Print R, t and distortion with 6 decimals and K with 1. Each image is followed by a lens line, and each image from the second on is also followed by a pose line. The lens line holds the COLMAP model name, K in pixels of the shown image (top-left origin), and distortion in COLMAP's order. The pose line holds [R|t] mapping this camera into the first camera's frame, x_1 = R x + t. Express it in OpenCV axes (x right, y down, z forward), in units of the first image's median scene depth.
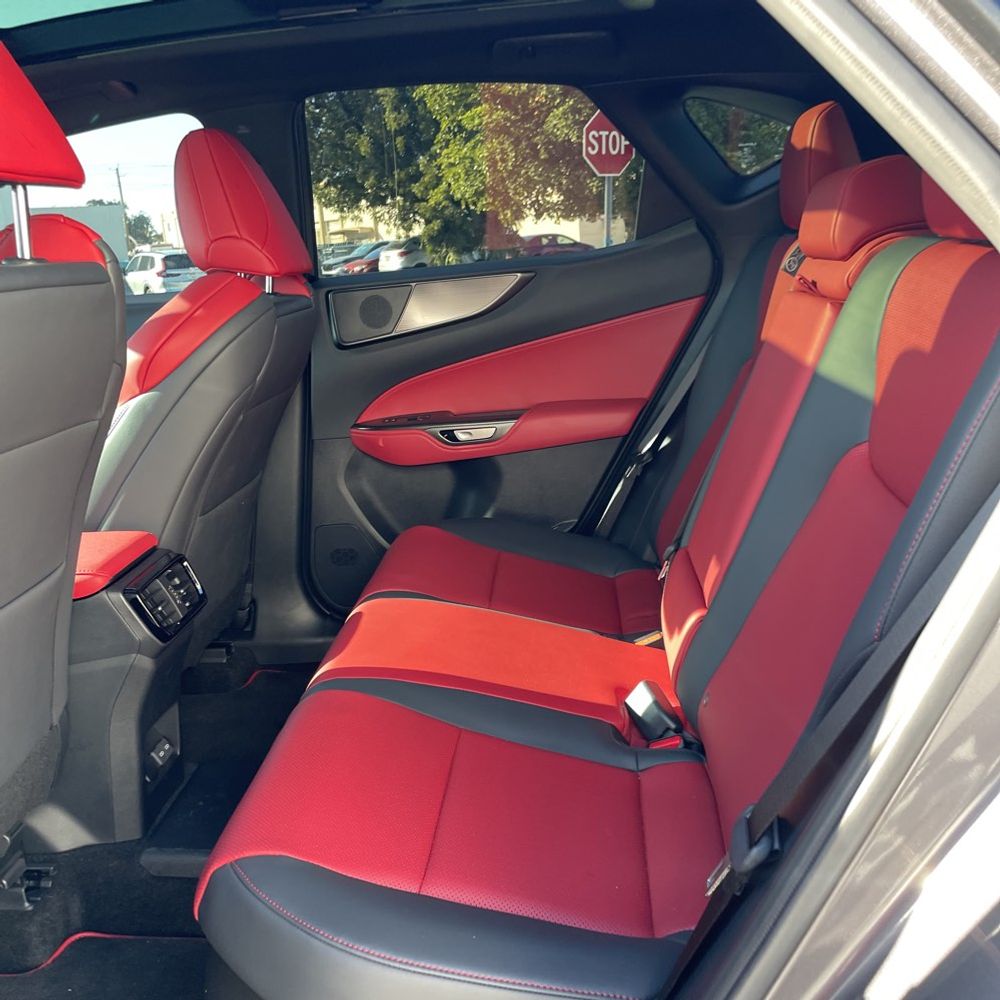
lens RADIAL K [[1023.3, 0, 501.0], [0, 1023.3, 499.6], [0, 0, 1]] dist [0.026192, 0.000000]
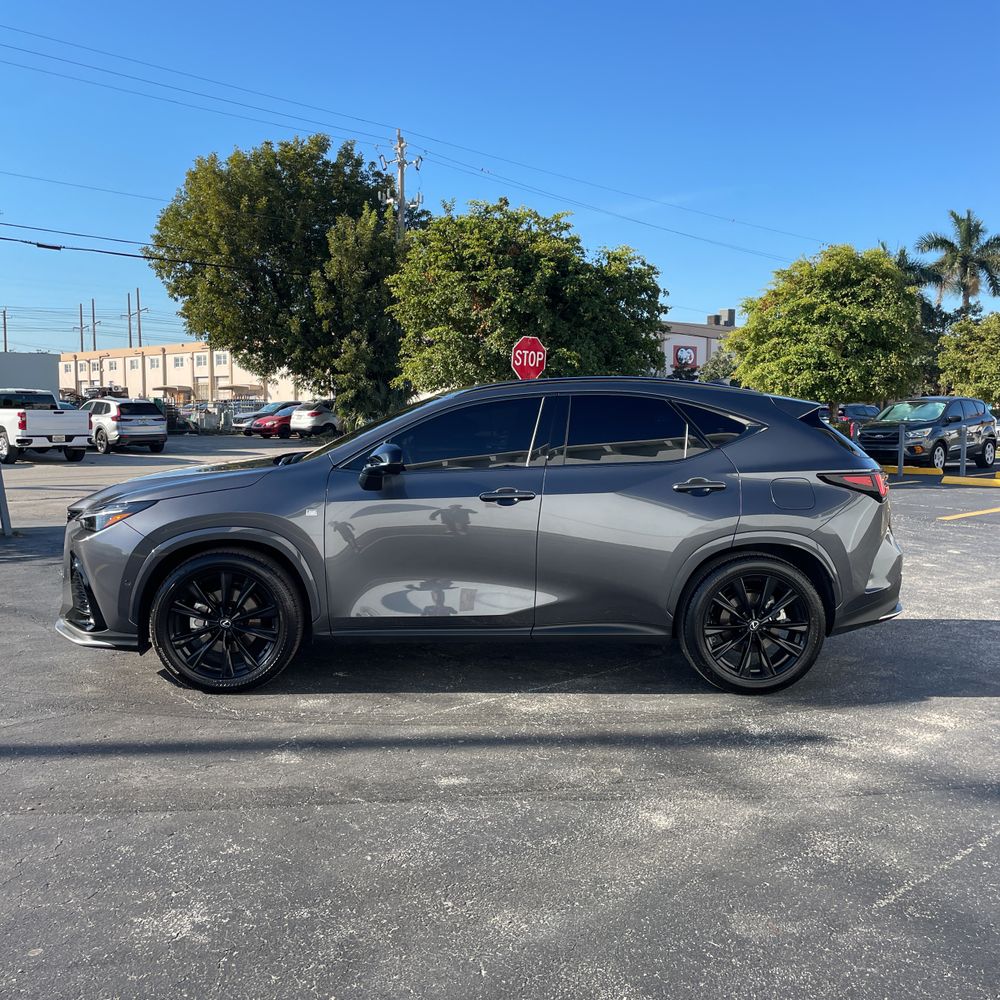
lens RADIAL K [[1023.3, 0, 500.1], [0, 1023.3, 500.5], [0, 0, 1]] dist [0.026192, 0.000000]
pose [[0.987758, 0.057806, 0.144887, -0.058145], [-0.034540, 0.986798, -0.158231, 0.036868], [-0.152121, 0.151290, 0.976714, -0.168637]]
